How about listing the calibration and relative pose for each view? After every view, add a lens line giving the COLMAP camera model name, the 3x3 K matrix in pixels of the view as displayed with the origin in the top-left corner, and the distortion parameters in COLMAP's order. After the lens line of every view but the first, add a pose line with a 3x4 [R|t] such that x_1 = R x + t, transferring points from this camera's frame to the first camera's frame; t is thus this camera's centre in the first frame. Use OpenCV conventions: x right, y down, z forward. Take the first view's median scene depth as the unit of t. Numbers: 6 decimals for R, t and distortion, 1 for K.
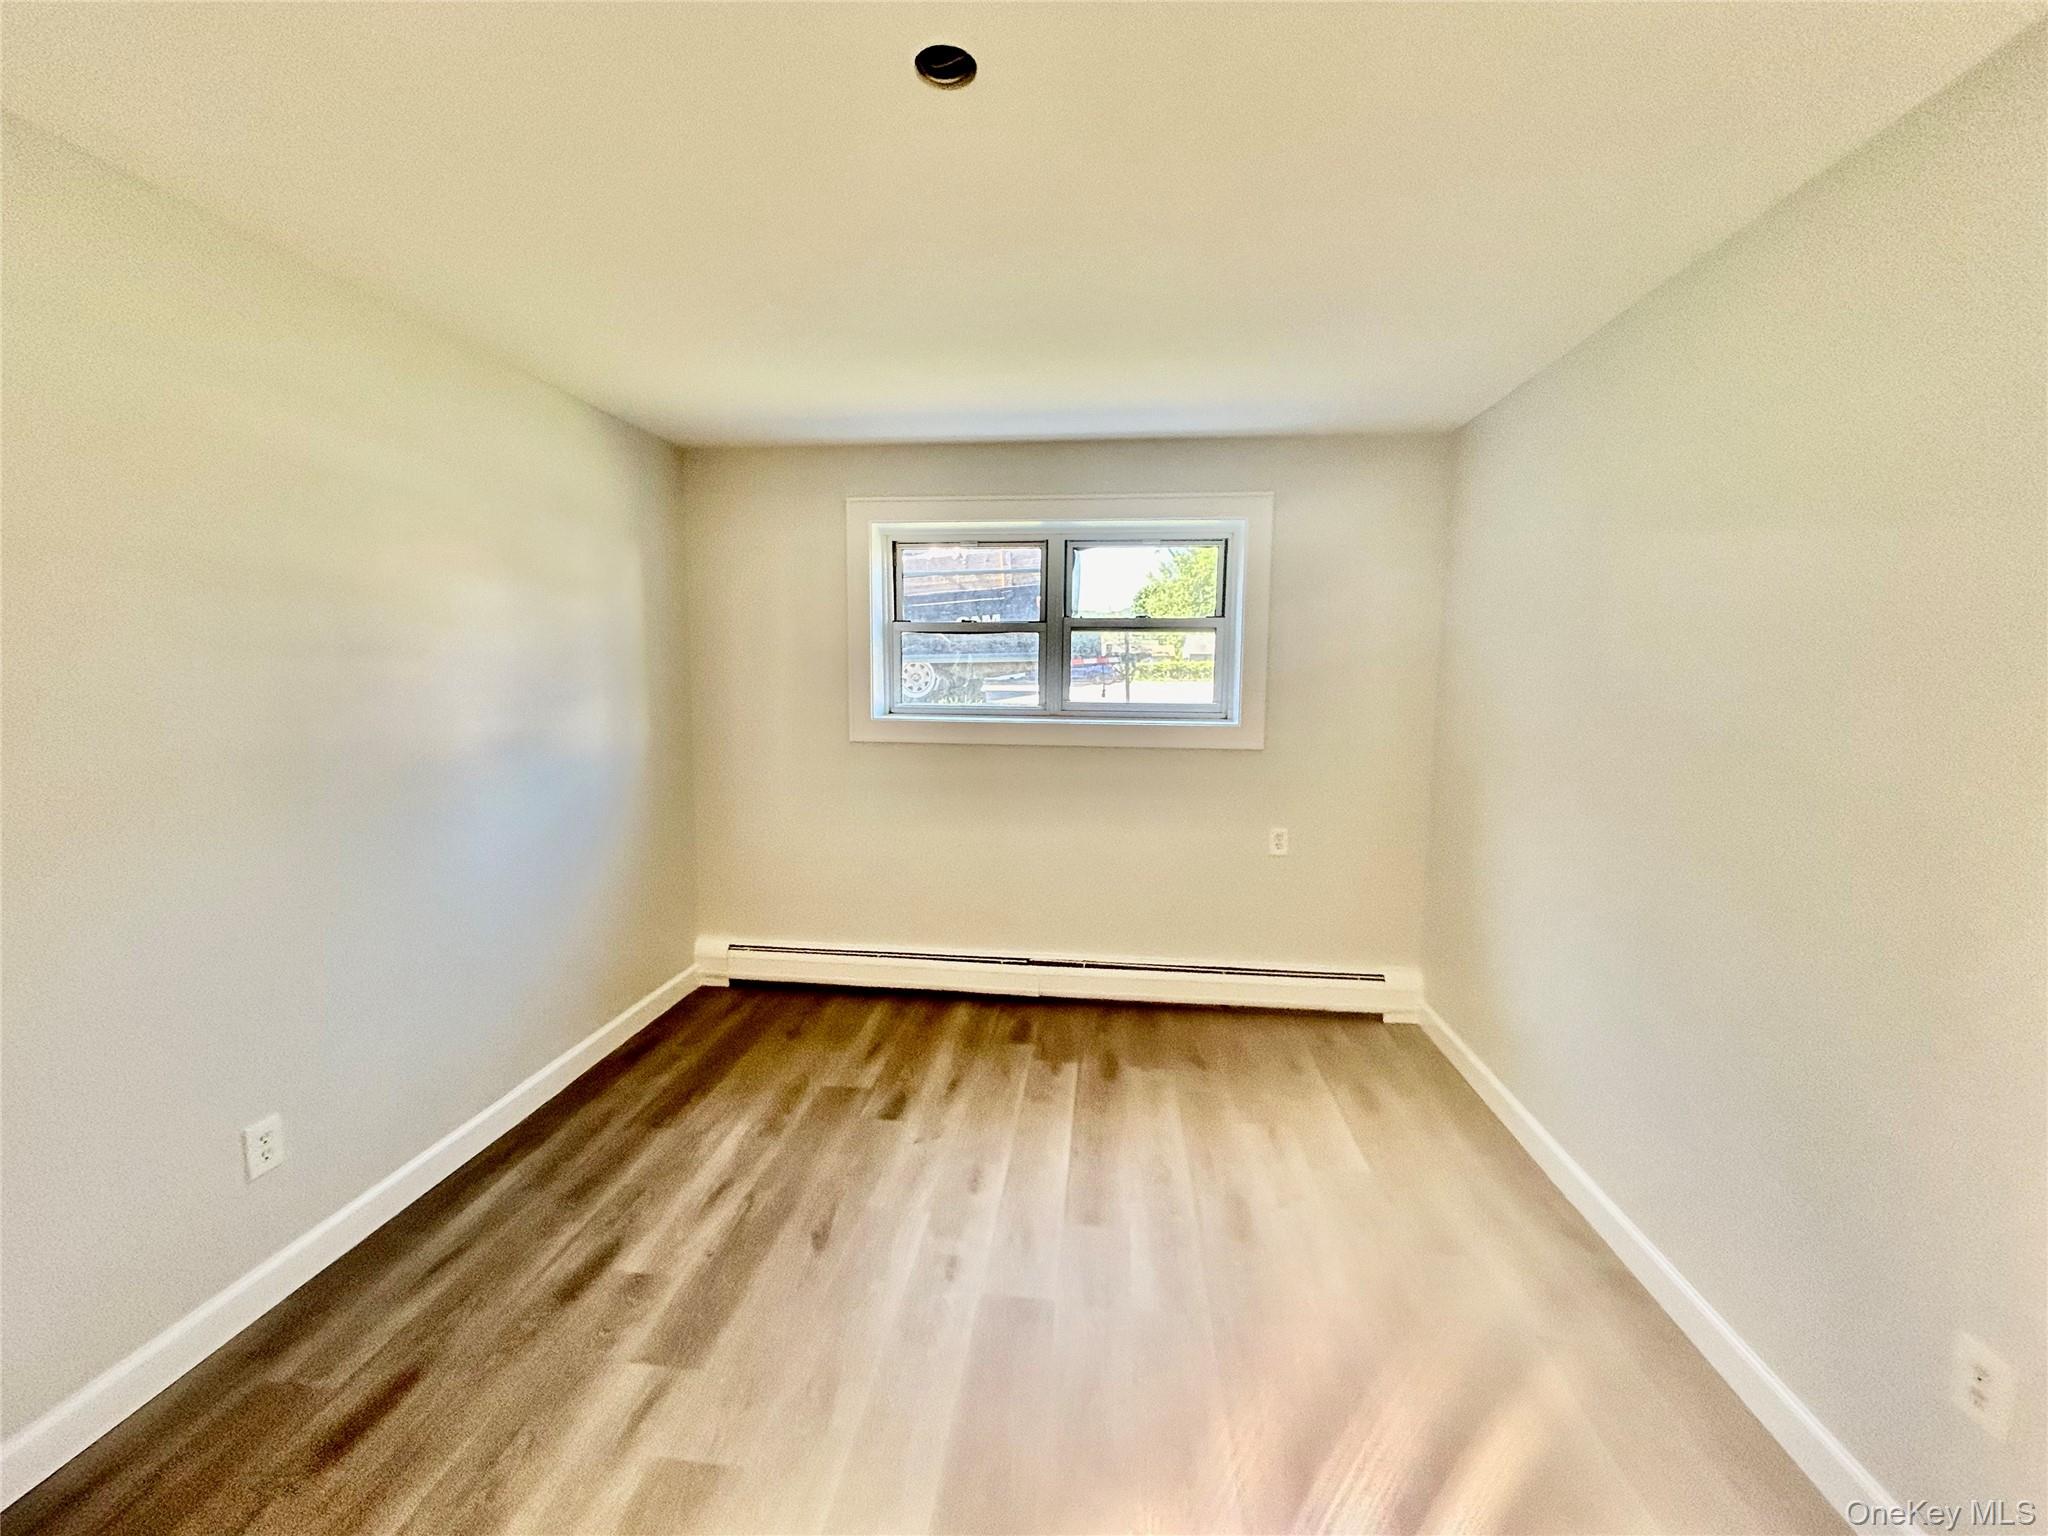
lens RADIAL K [[830.6, 0, 1020.1], [0, 830.6, 752.5], [0, 0, 1]] dist [-0.001759, -0.000202]
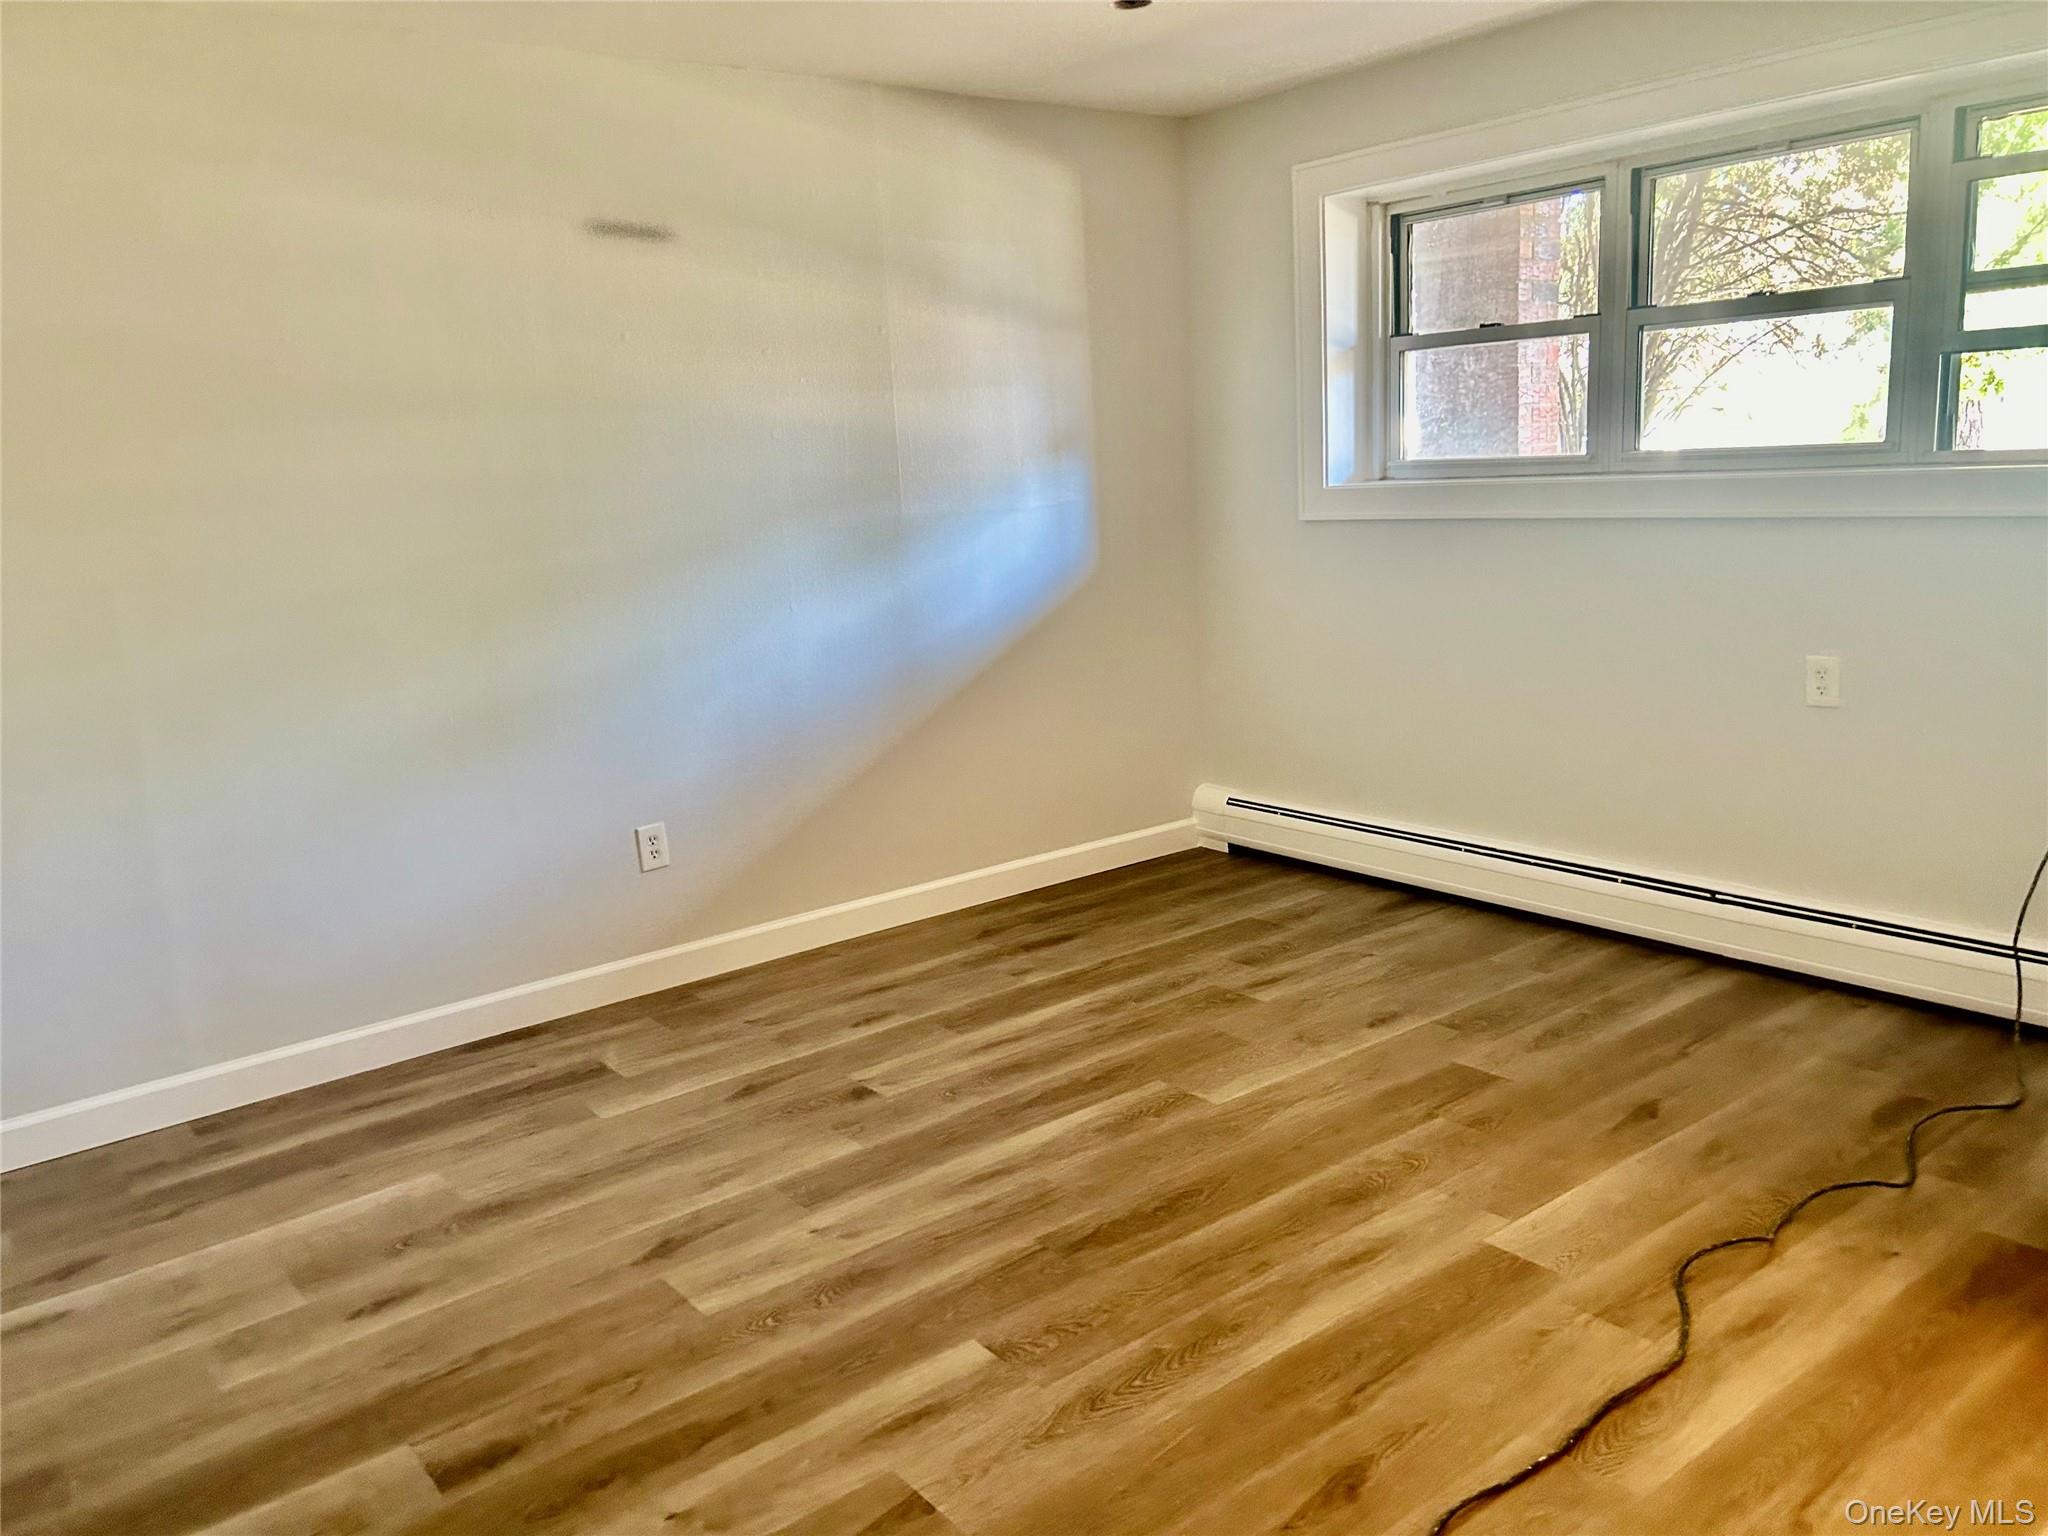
lens RADIAL K [[1545.4, 0, 1025.3], [0, 1545.4, 773.1], [0, 0, 1]] dist [-0.012404, -0.002861]
pose [[0.706194, 0.097262, -0.701306, 0.554241], [0.001682, 0.990286, 0.139034, 0.016743], [0.708017, -0.099364, 0.699170, -0.116941]]
